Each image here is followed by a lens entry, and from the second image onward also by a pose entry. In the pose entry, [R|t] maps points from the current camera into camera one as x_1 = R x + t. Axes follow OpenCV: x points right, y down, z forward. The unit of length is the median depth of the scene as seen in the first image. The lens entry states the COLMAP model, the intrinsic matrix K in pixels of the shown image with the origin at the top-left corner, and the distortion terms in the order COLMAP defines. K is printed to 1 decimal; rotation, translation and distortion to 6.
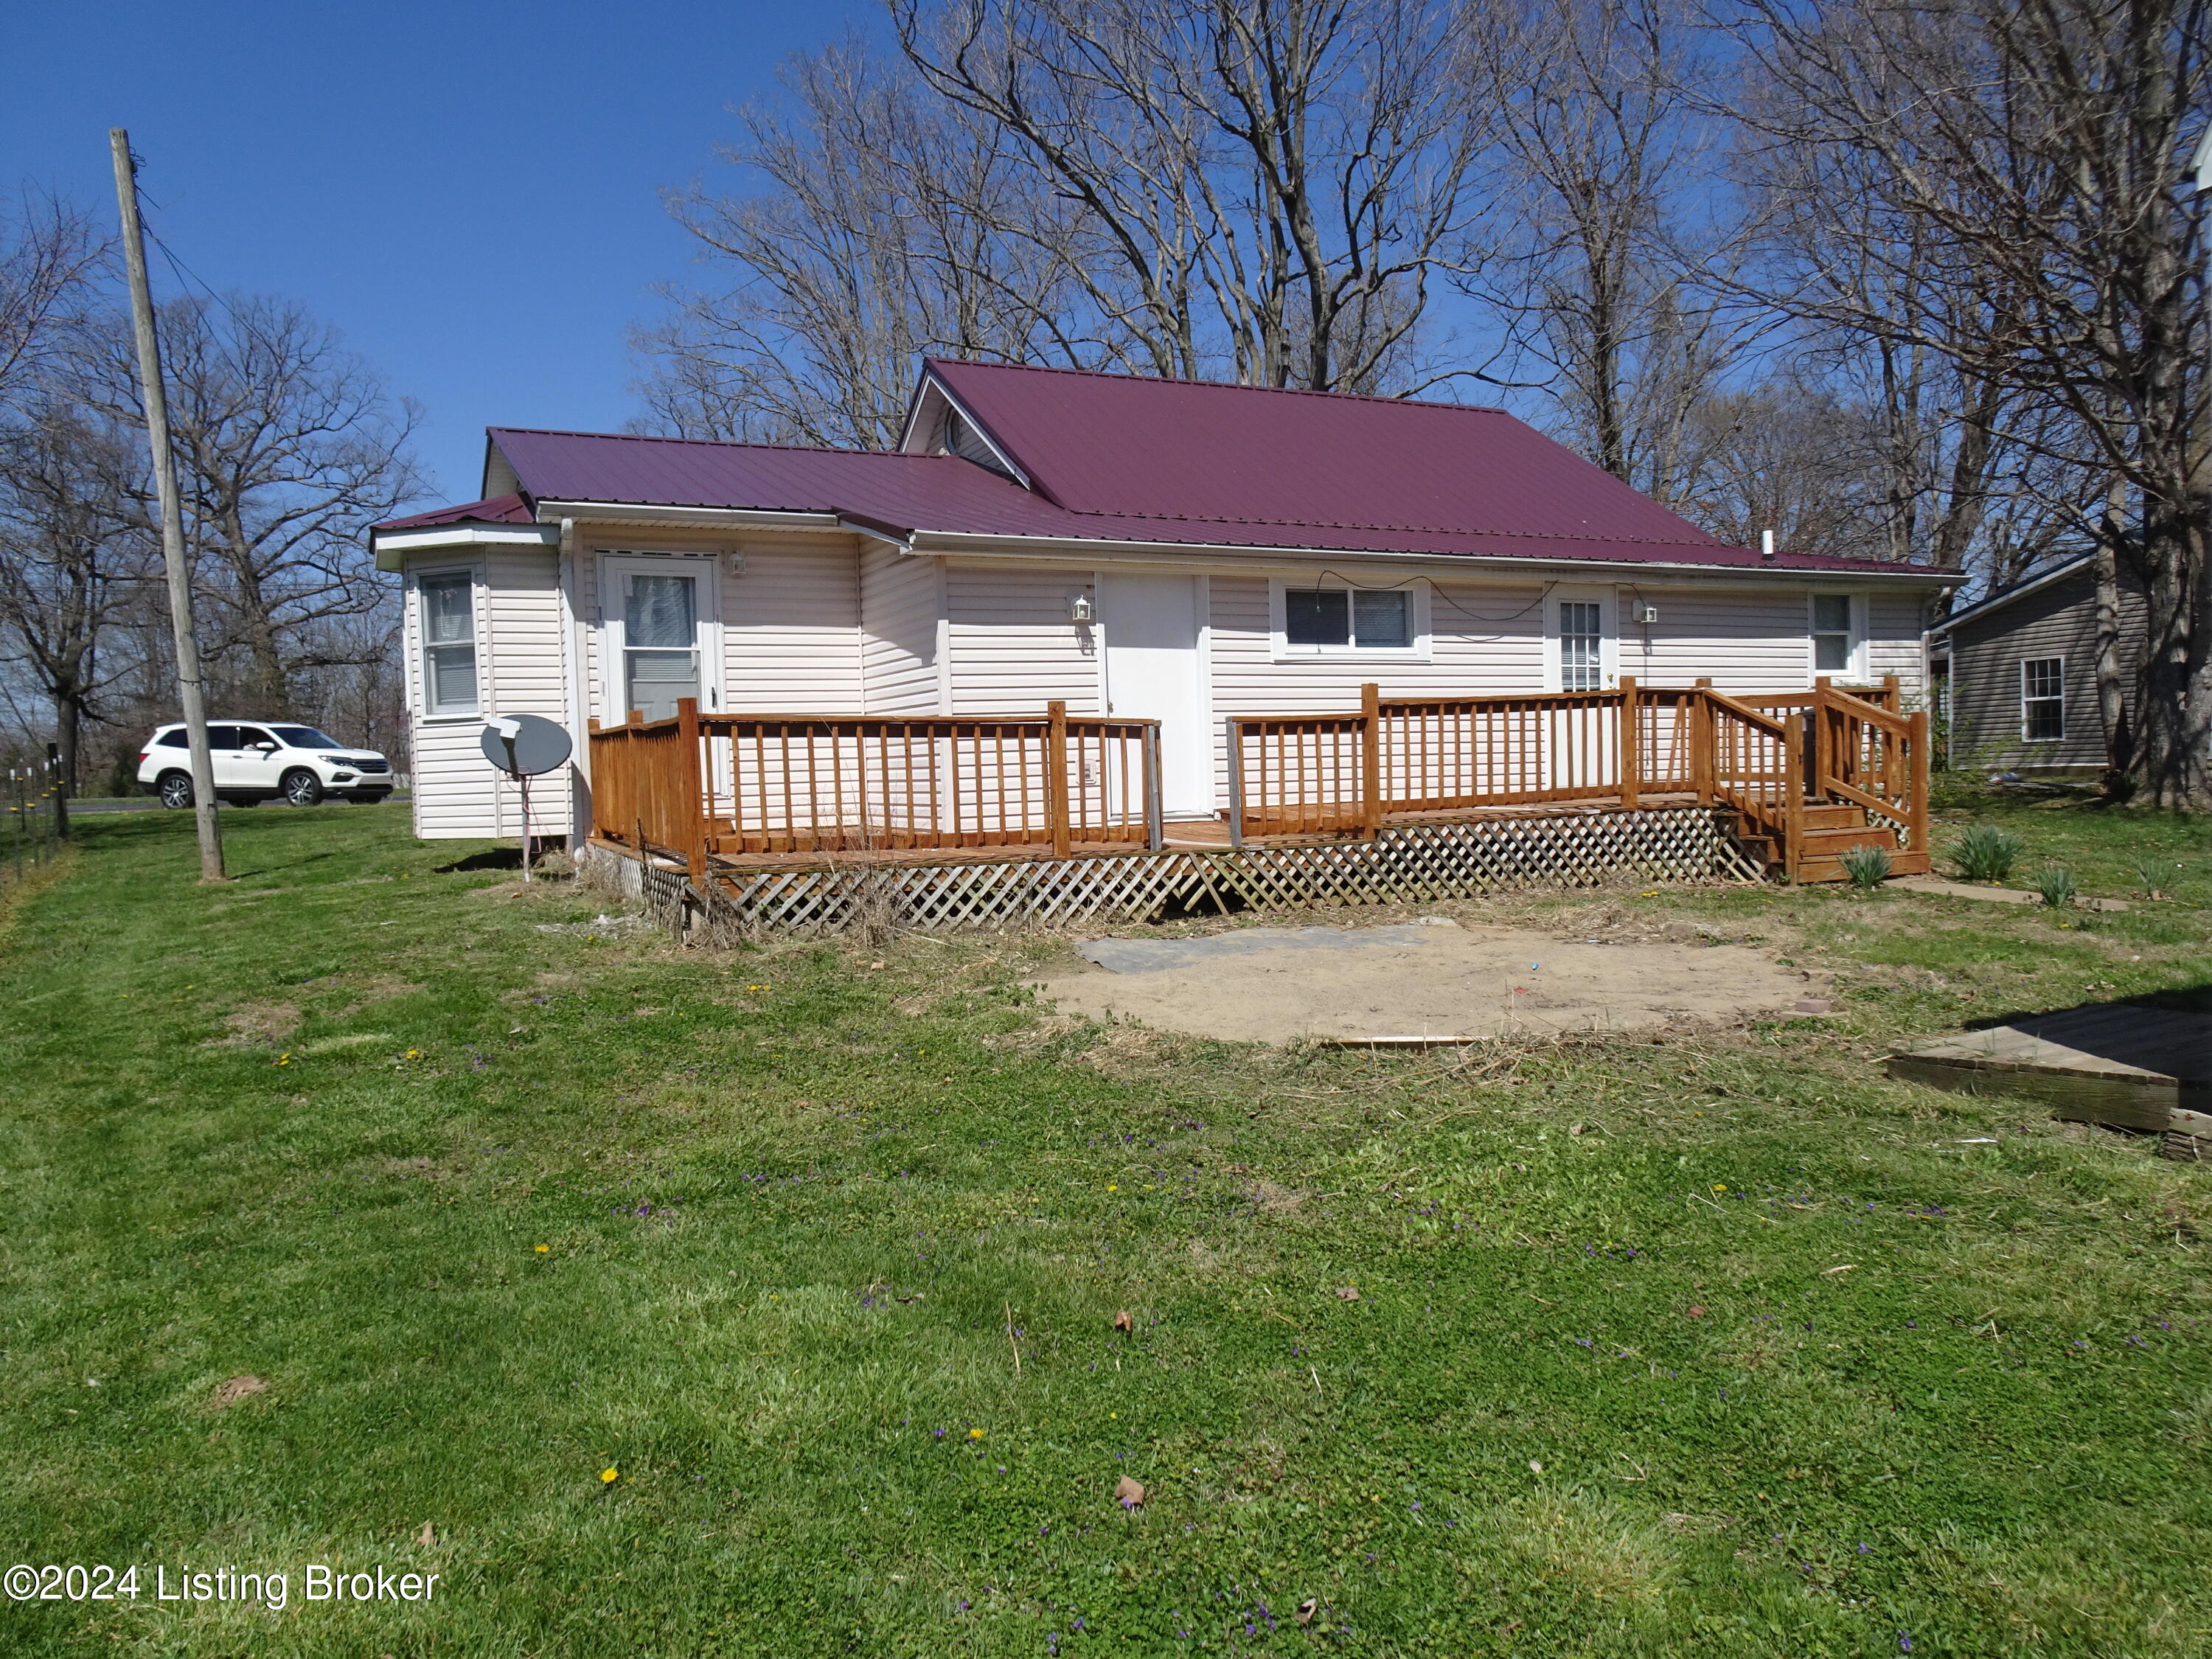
lens RADIAL K [[1548.1, 0, 1106.1], [0, 1548.1, 834.0], [0, 0, 1]] dist [0.002985, -0.000463]
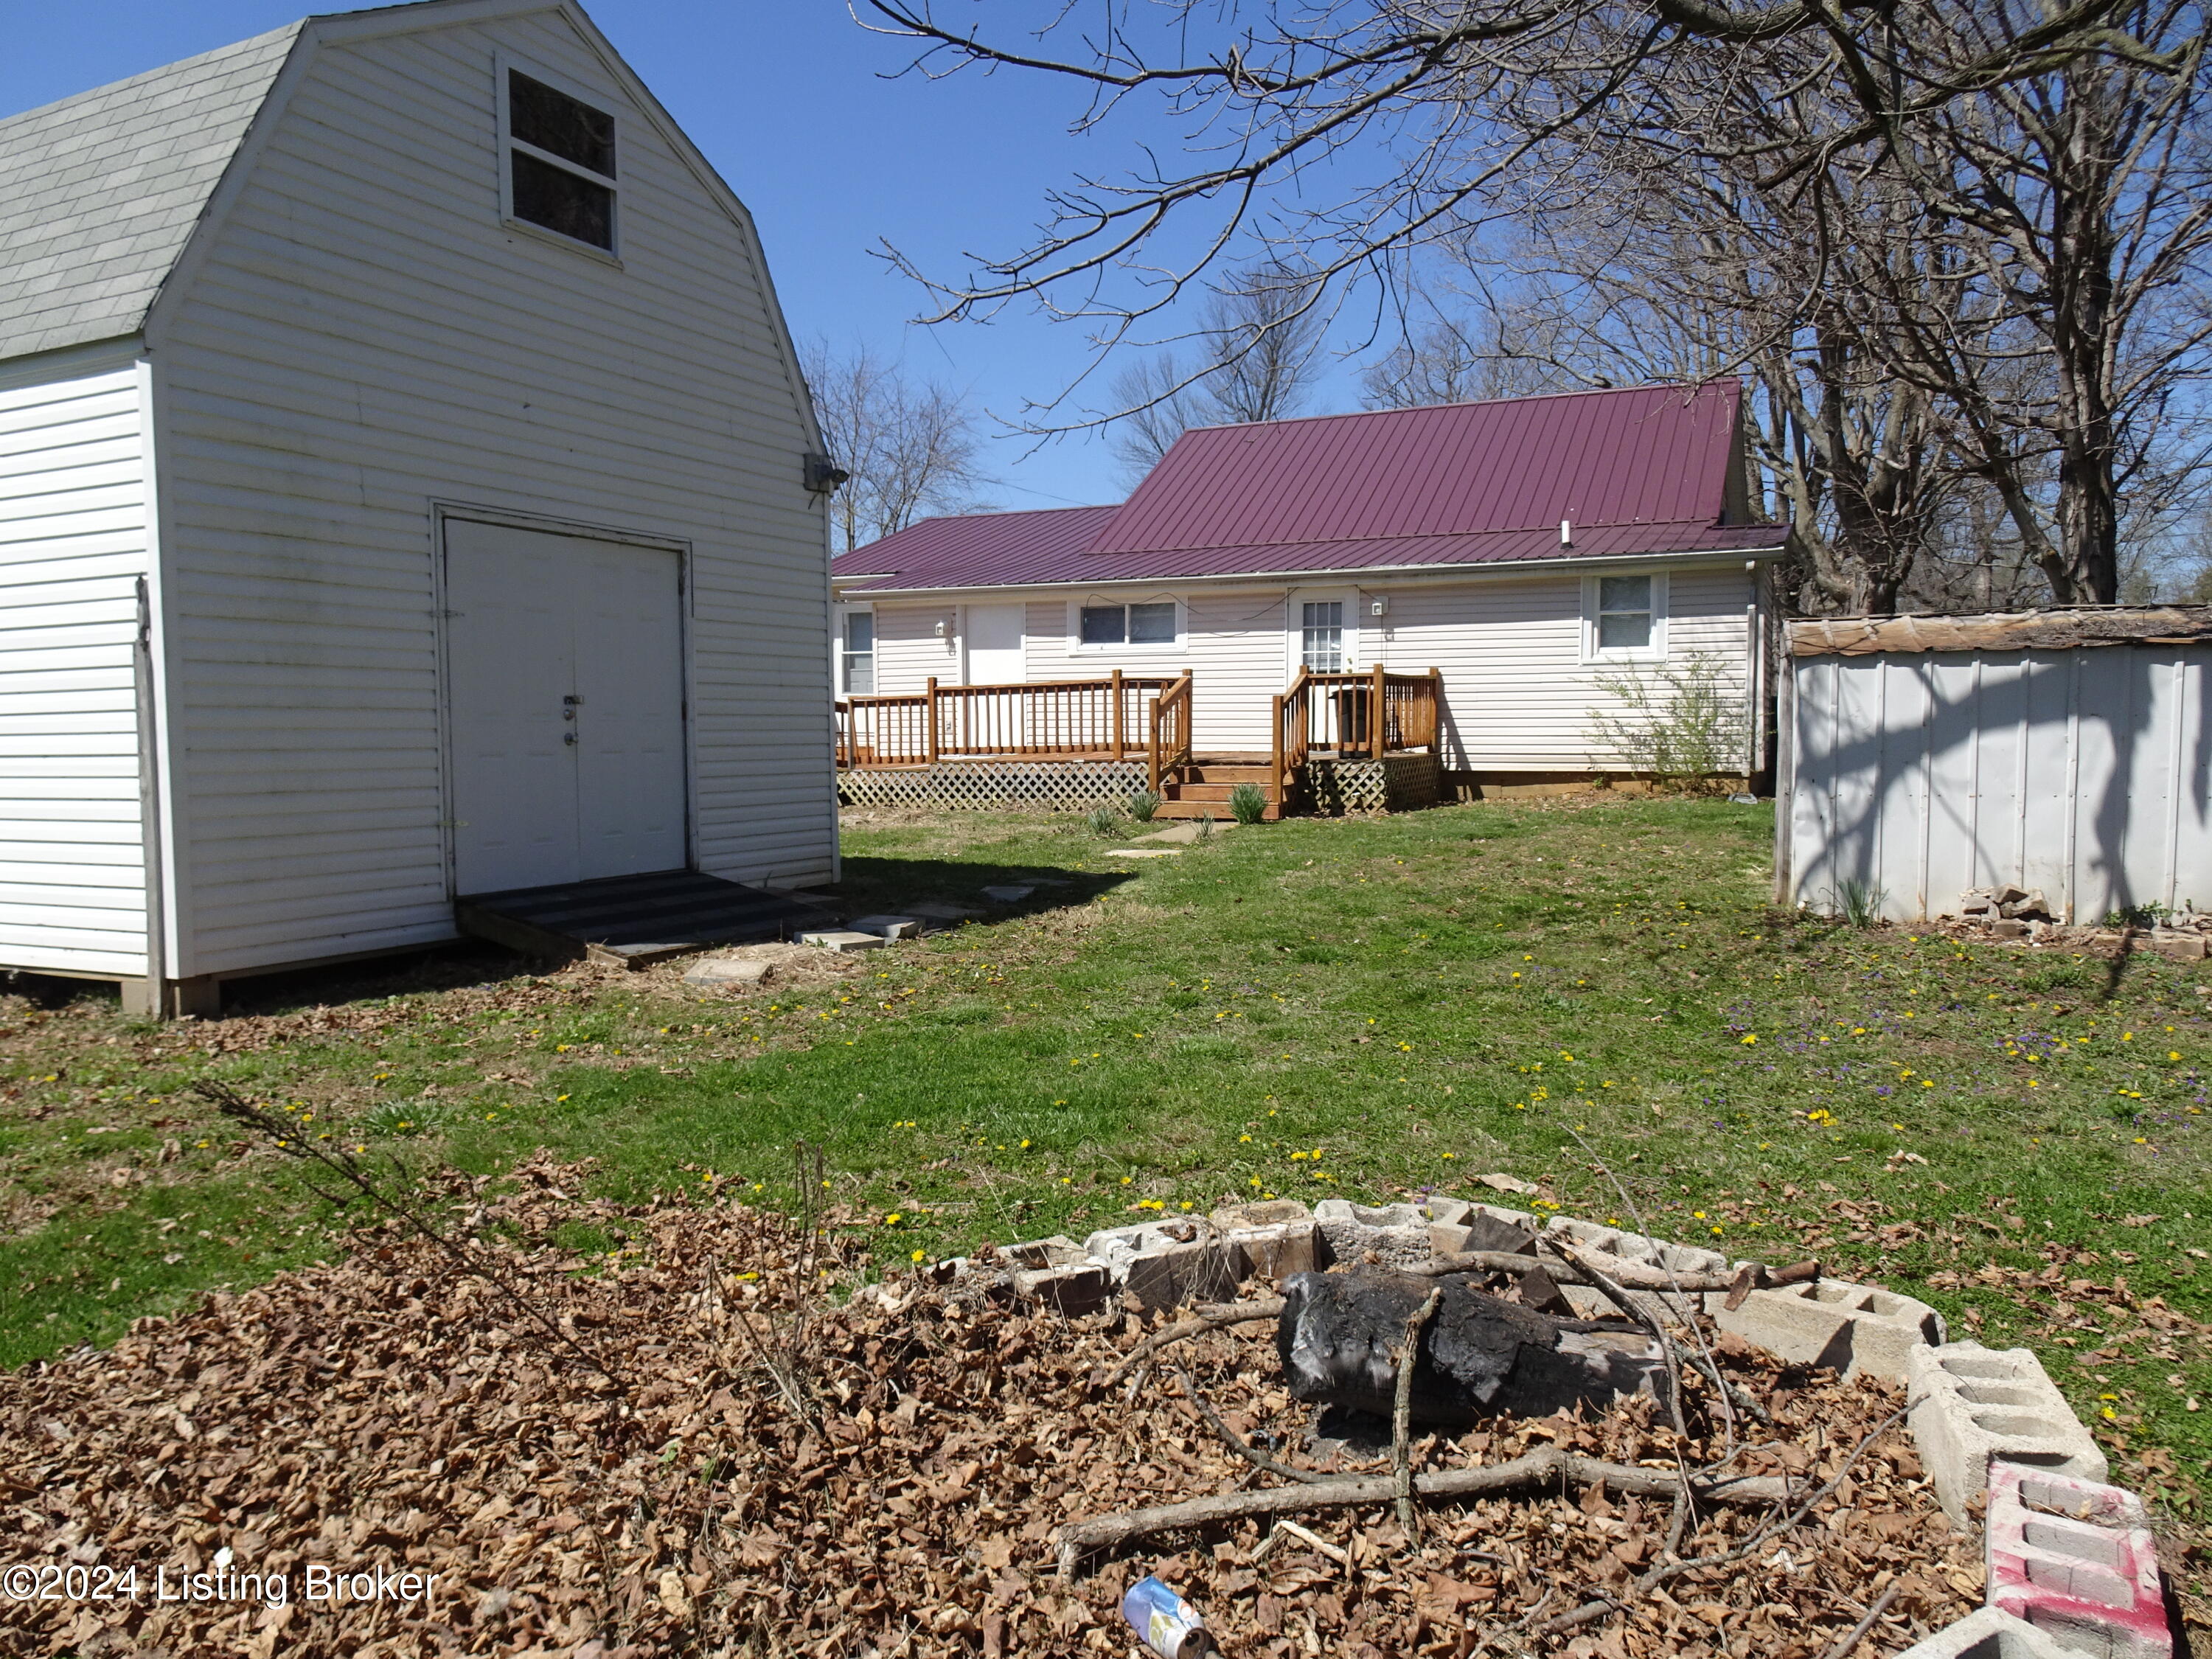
lens RADIAL K [[1548.1, 0, 1104.4], [0, 1548.1, 829.6], [0, 0, 1]] dist [0.002985, -0.000463]
pose [[0.618068, 0.080457, -0.781996, 1.316515], [-0.048300, 0.996756, 0.064378, -0.039588], [0.784639, -0.002019, 0.619949, 0.077271]]
